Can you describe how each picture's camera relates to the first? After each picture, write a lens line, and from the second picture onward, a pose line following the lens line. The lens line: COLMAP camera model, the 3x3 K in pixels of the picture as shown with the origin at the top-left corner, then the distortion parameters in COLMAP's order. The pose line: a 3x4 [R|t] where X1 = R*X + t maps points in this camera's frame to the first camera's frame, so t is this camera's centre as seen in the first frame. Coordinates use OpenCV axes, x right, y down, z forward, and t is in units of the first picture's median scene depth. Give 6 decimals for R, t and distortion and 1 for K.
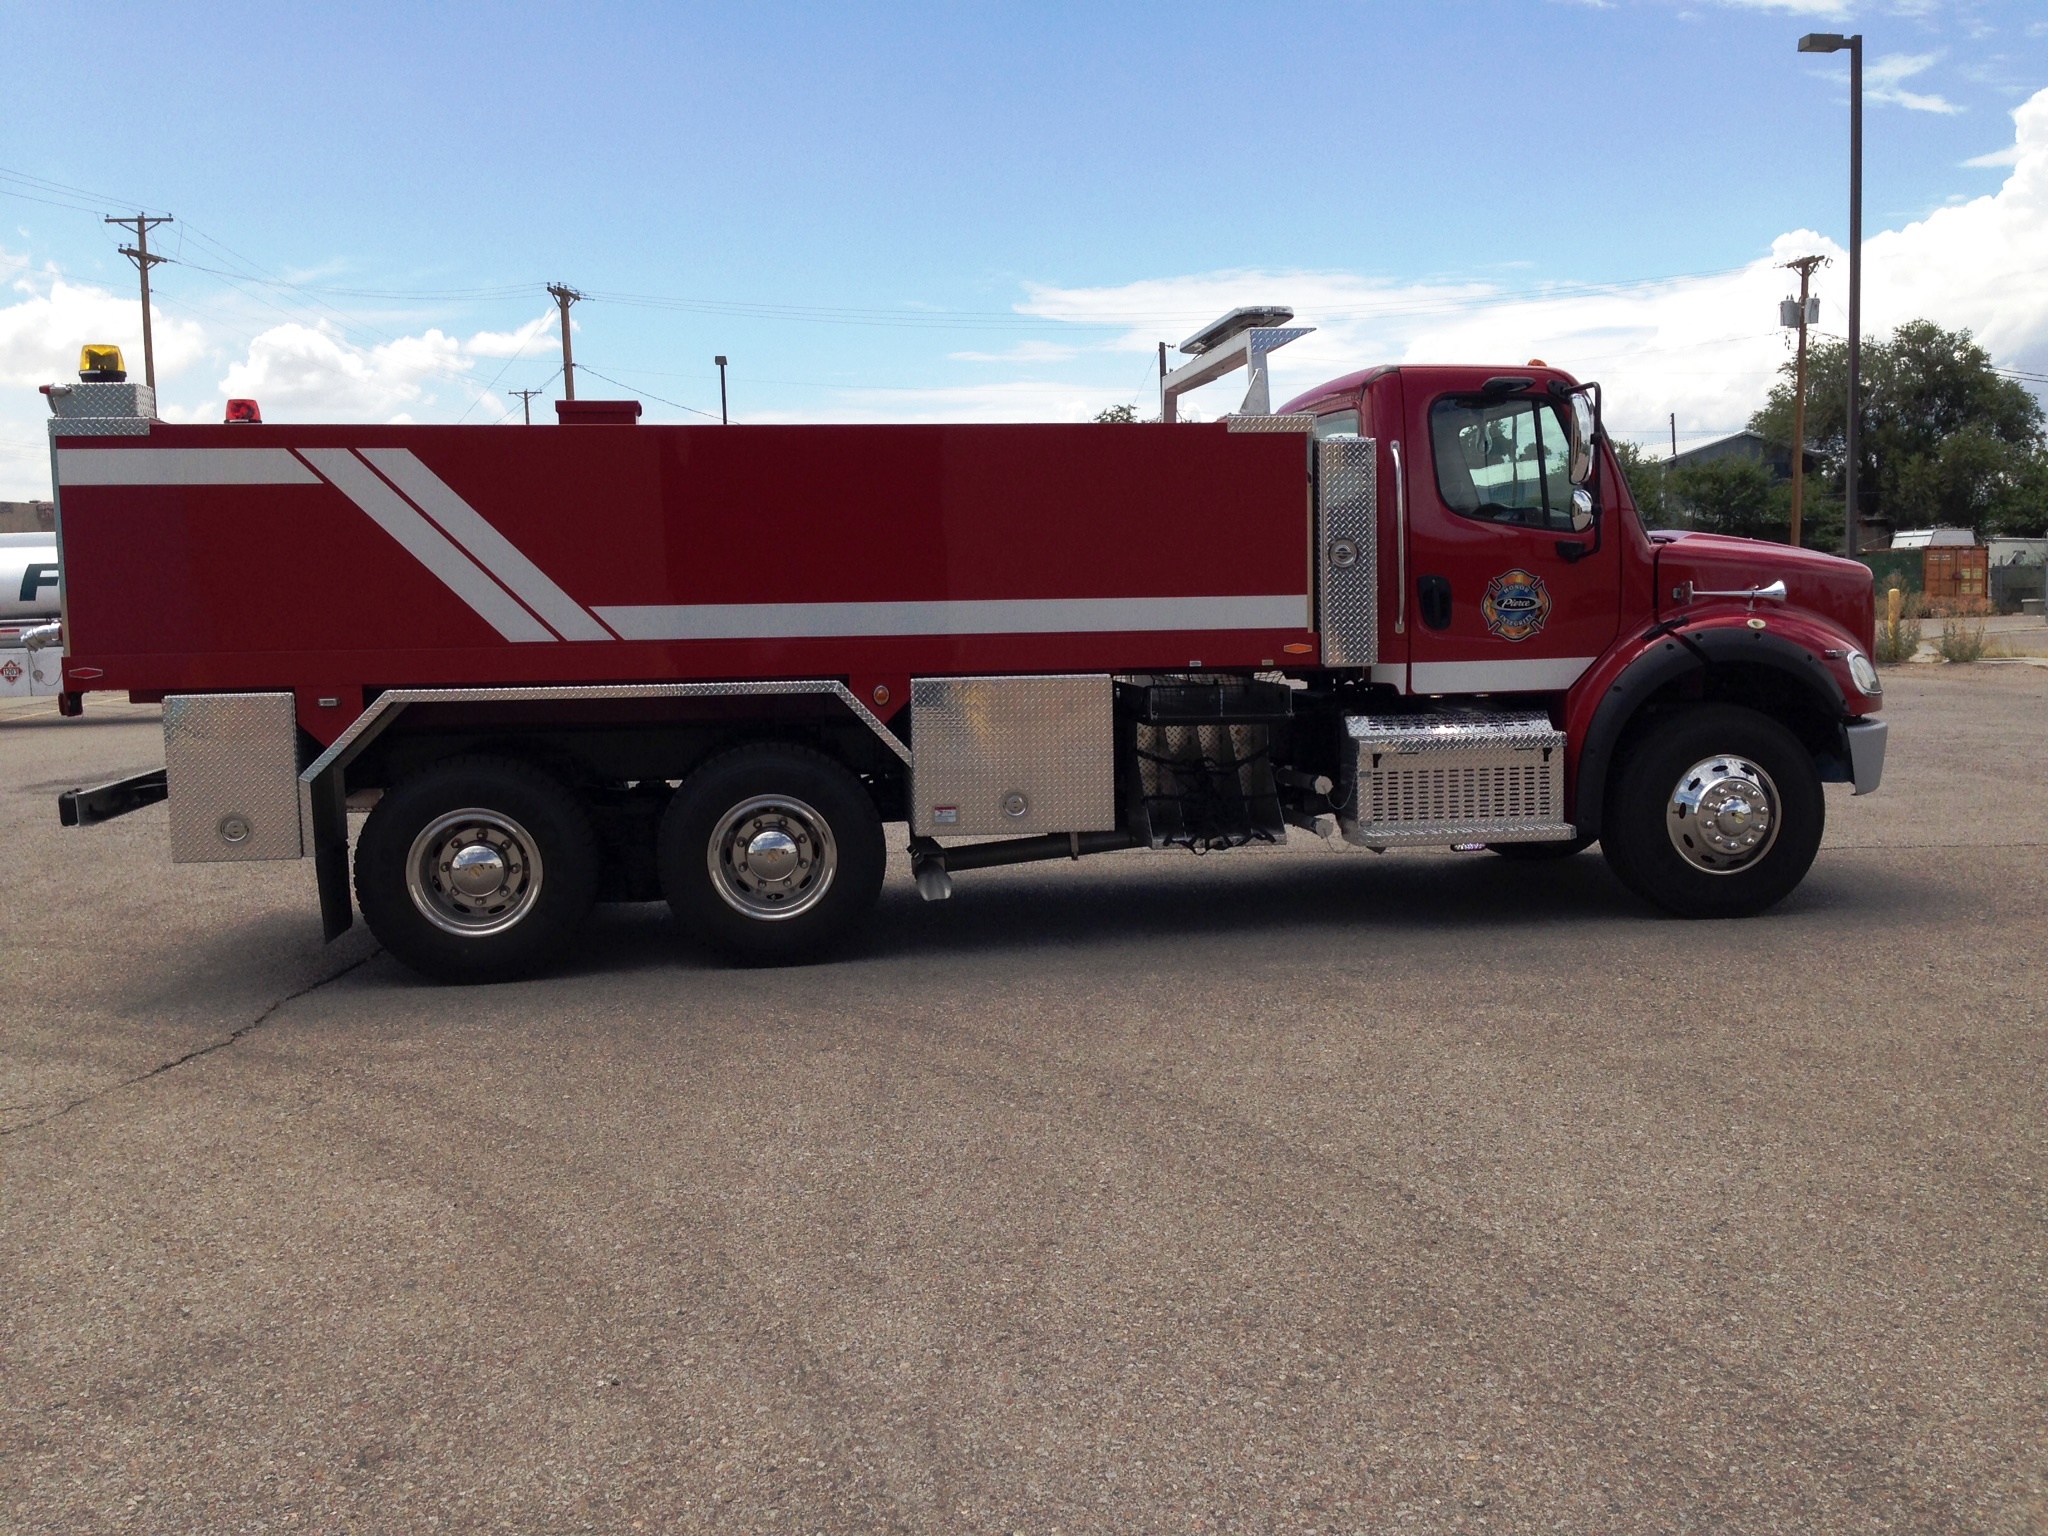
lens RADIAL K [[1918.6, 0, 1007.9], [0, 1918.6, 776.1], [0, 0, 1]] dist [0.027371, 0.000000]
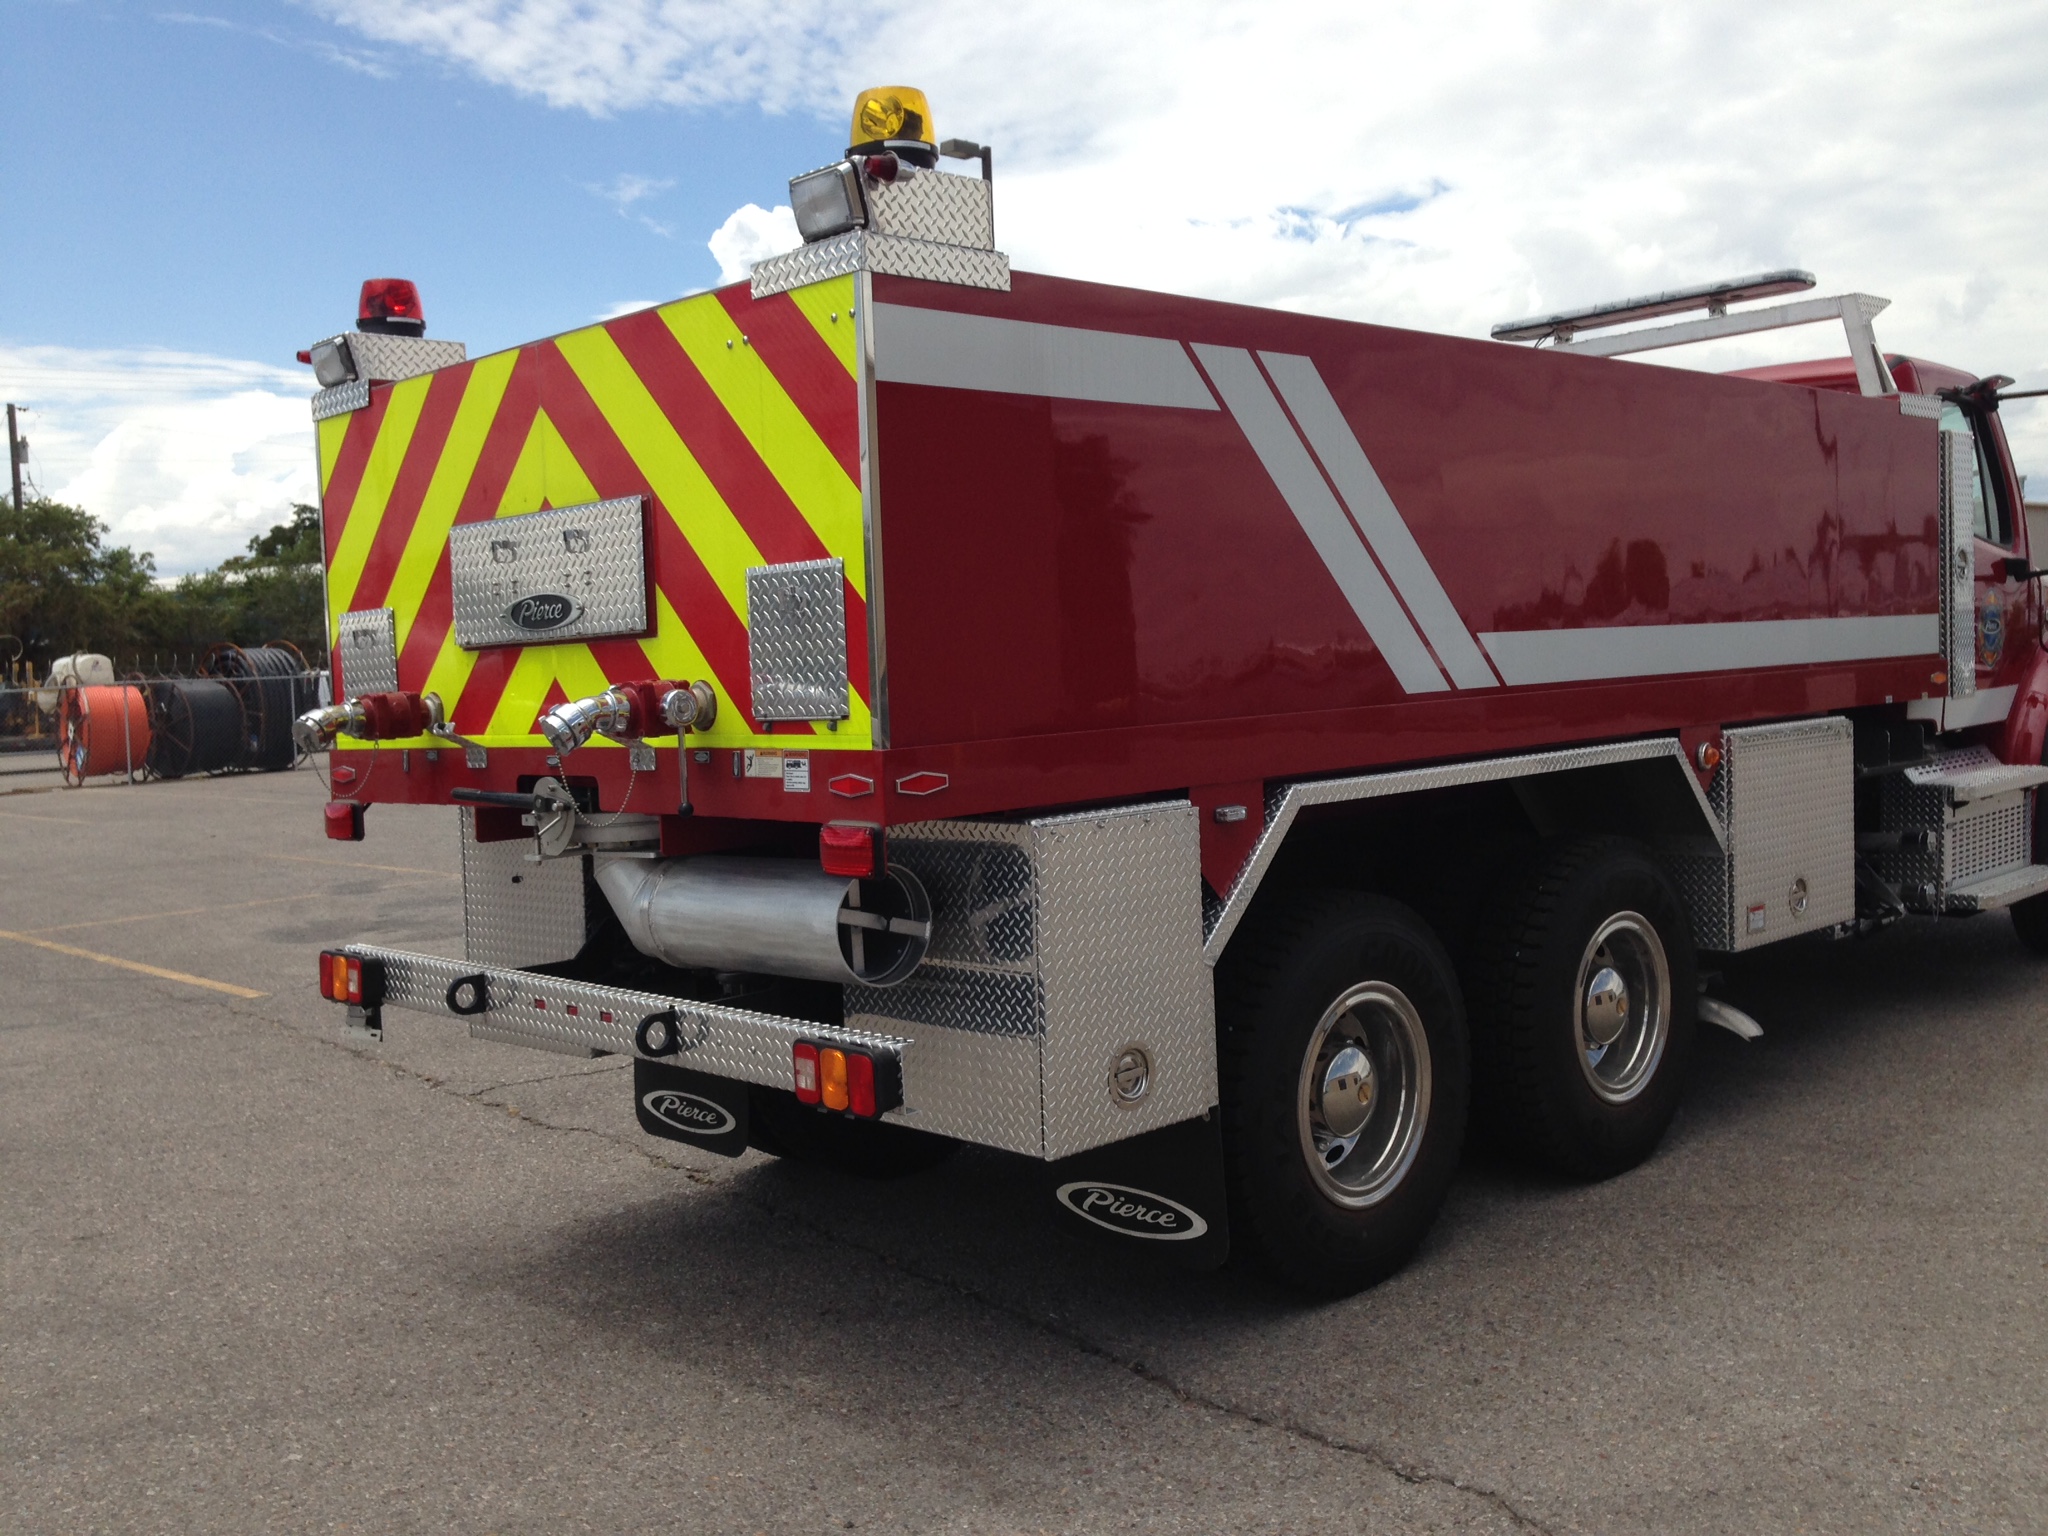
lens RADIAL K [[1918.6, 0, 1023.1], [0, 1918.6, 767.6], [0, 0, 1]] dist [0.027371, 0.000000]
pose [[0.801170, -0.050492, 0.596303, -0.712948], [0.083299, 0.996143, -0.027568, -0.039995], [-0.592611, 0.071758, 0.802286, 0.592955]]
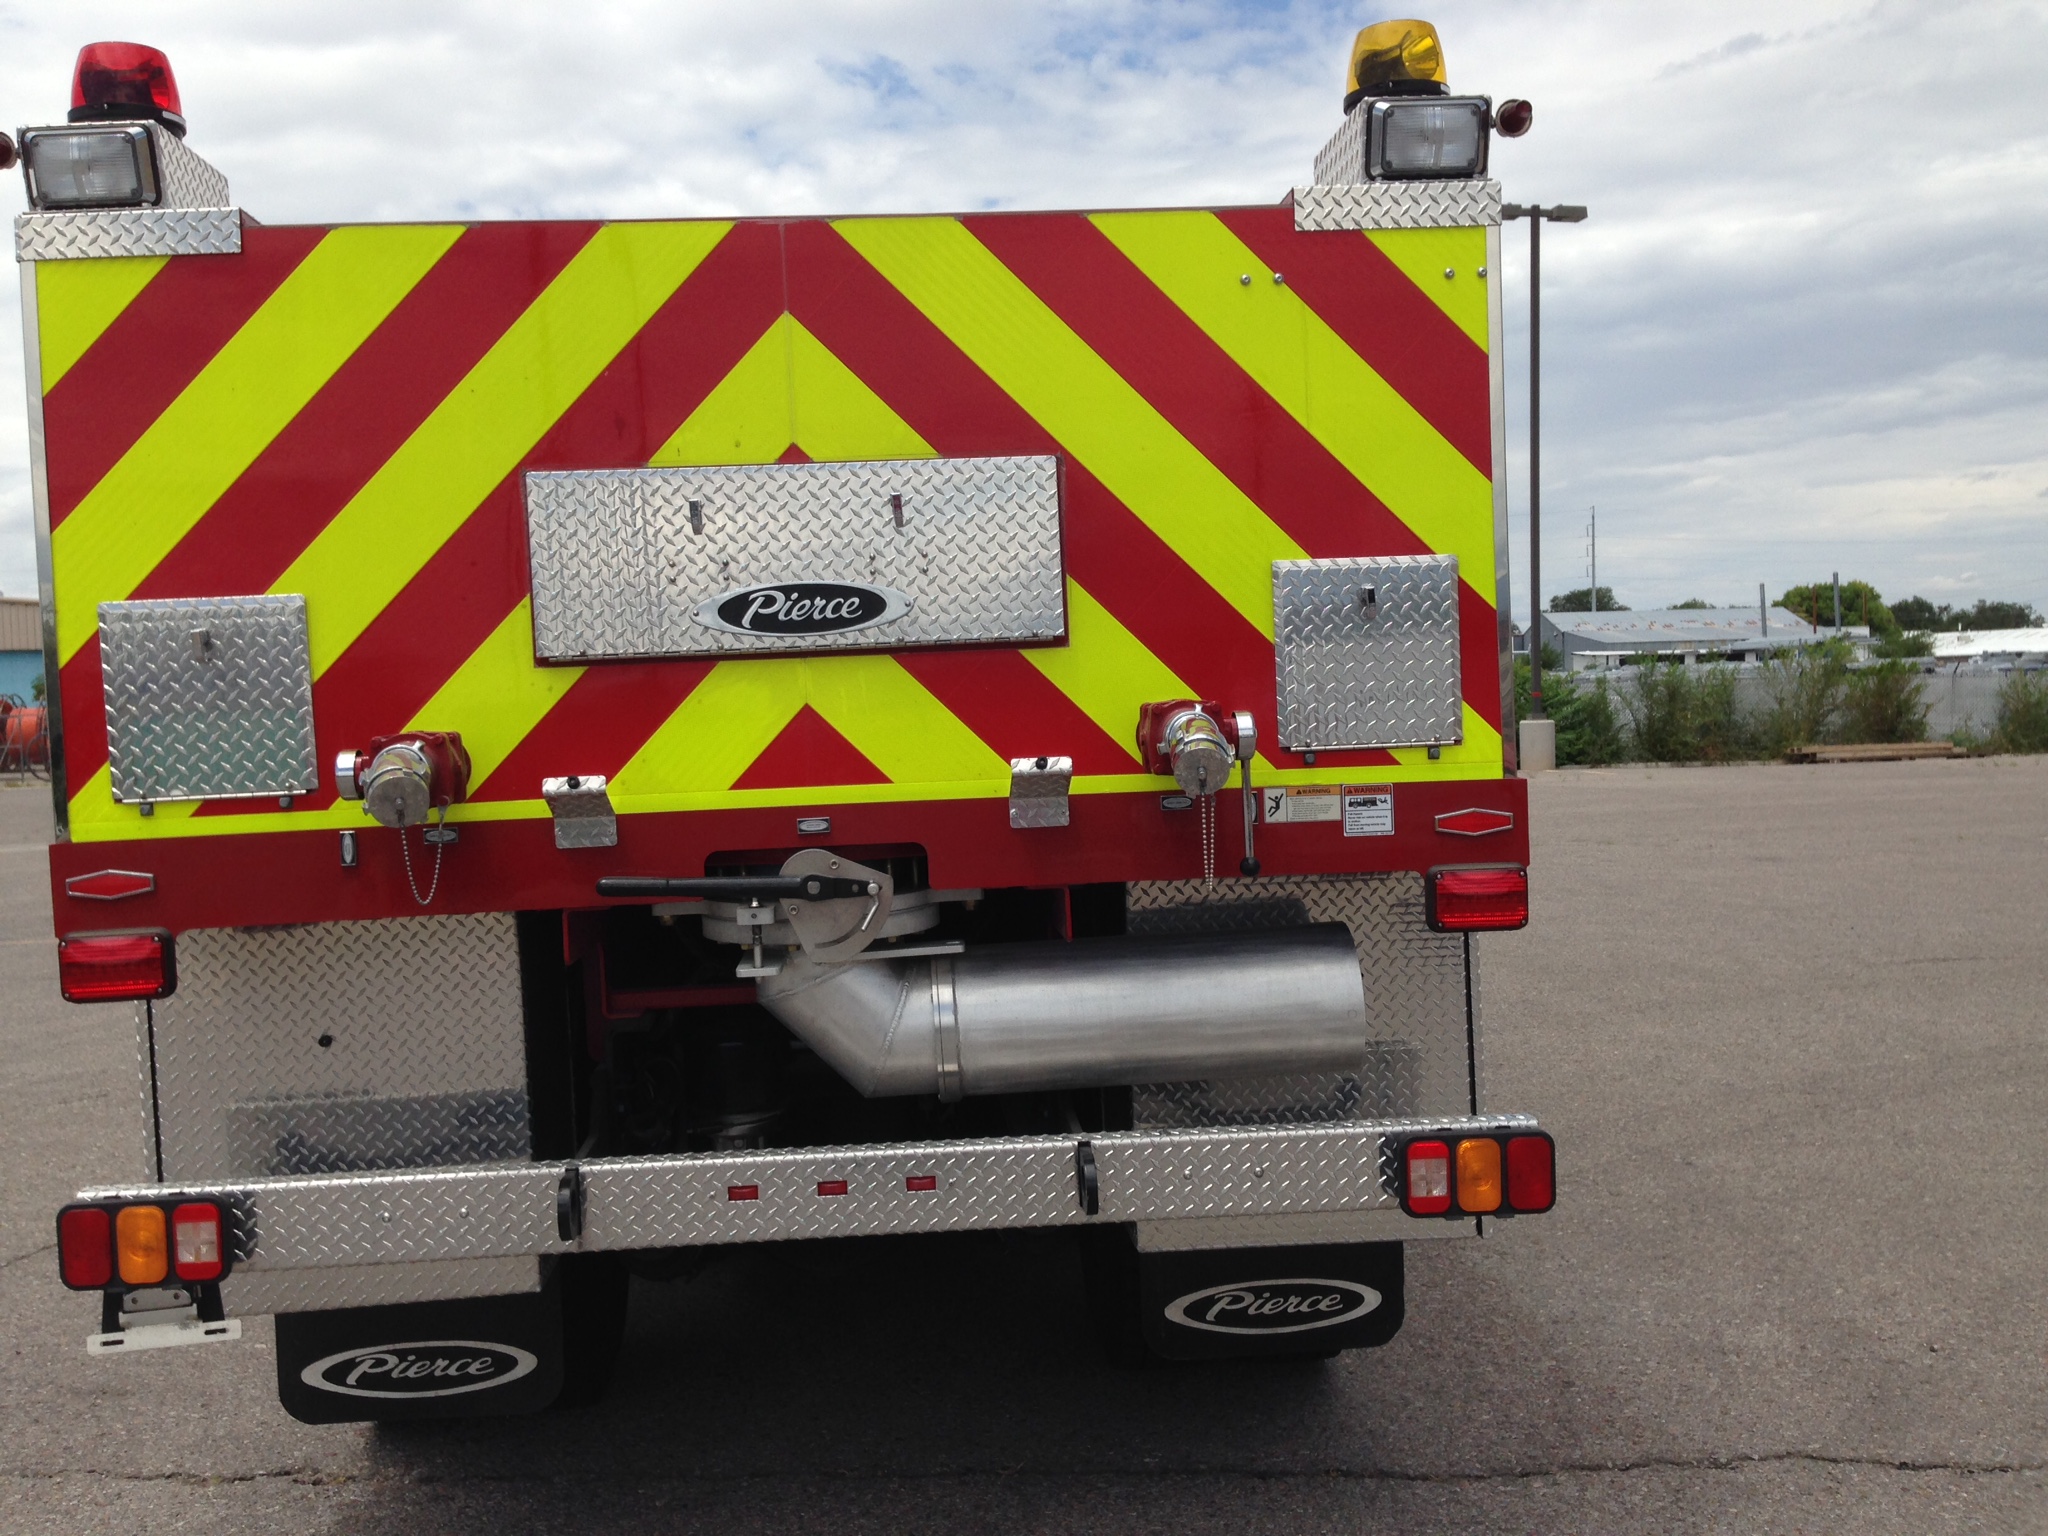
lens RADIAL K [[1918.6, 0, 1021.7], [0, 1918.6, 763.7], [0, 0, 1]] dist [0.027371, 0.000000]
pose [[0.054816, -0.016771, 0.998356, -0.855497], [0.127034, 0.991851, 0.009687, -0.076102], [-0.990383, 0.126294, 0.056499, 1.018797]]
